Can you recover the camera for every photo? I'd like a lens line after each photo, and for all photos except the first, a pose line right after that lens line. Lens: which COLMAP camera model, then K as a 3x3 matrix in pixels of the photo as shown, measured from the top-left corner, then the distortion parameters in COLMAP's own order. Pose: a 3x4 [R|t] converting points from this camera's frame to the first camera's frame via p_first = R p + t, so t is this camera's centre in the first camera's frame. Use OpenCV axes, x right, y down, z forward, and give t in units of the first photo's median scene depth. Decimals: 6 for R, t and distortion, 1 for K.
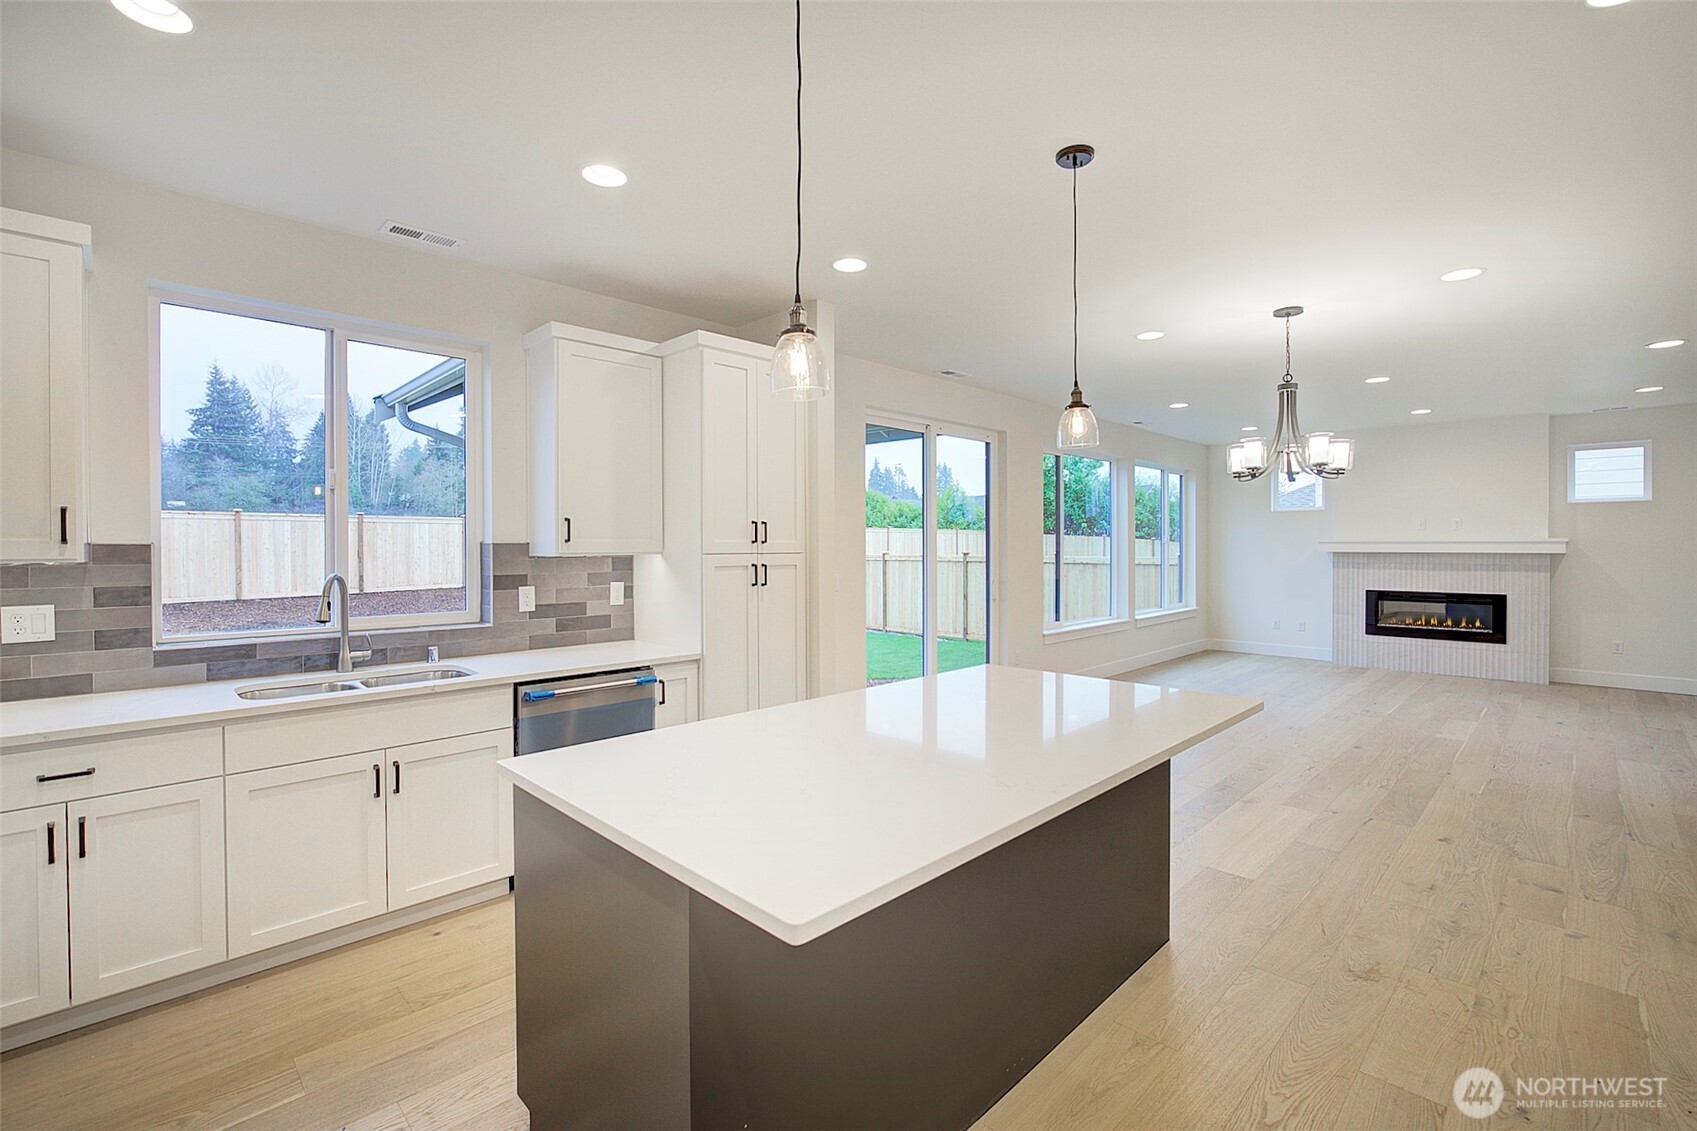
lens RADIAL K [[745.1, 0, 843.4], [0, 745.1, 549.2], [0, 0, 1]] dist [-0.010846, 0.000545]
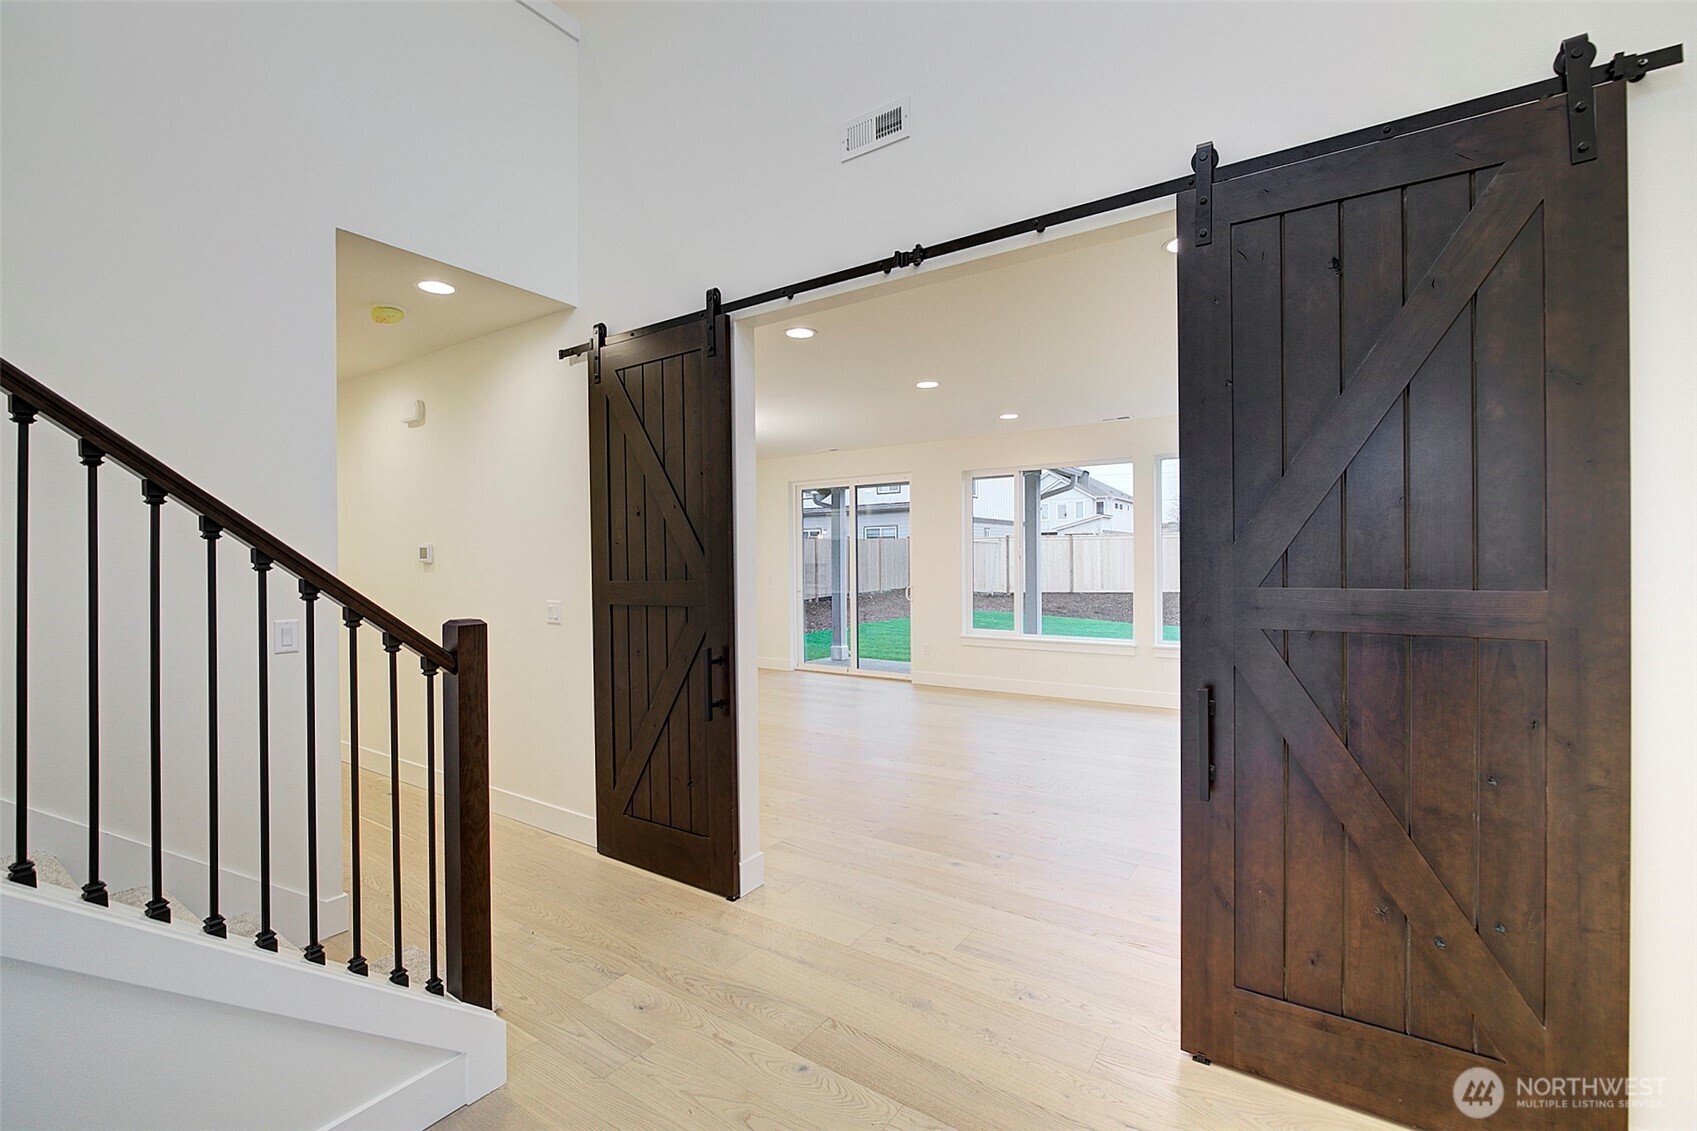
lens RADIAL K [[732.9, 0, 844.9], [0, 732.9, 558.3], [0, 0, 1]] dist [-0.010584, 0.000667]
pose [[0.194134, 0.000375, -0.980975, 1.086625], [0.001827, 0.999998, 0.000744, -0.007077], [0.980973, -0.001937, 0.194133, 0.481529]]
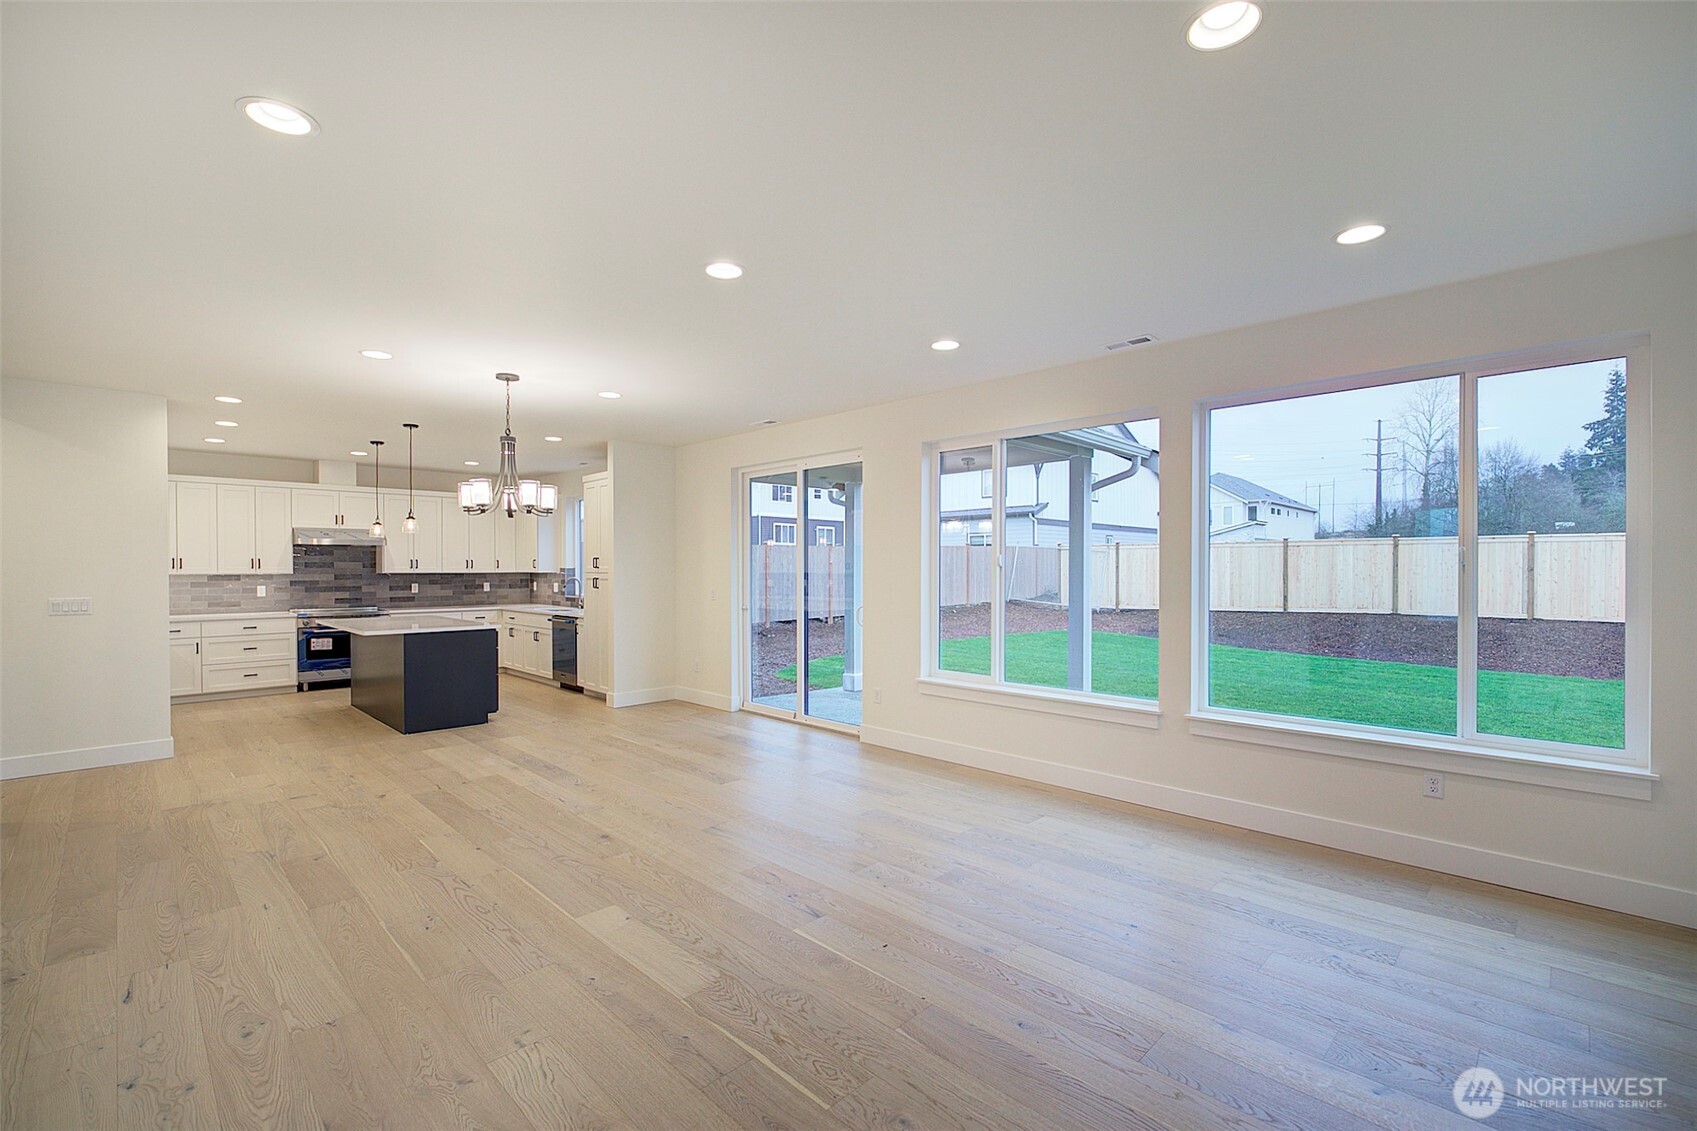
lens RADIAL K [[732.9, 0, 844.9], [0, 732.9, 558.3], [0, 0, 1]] dist [-0.010584, 0.000667]
pose [[0.009293, -0.010829, -0.999898, 0.854011], [-0.006152, 0.999922, -0.010887, -0.007042], [0.999938, 0.006252, 0.009225, 0.728986]]
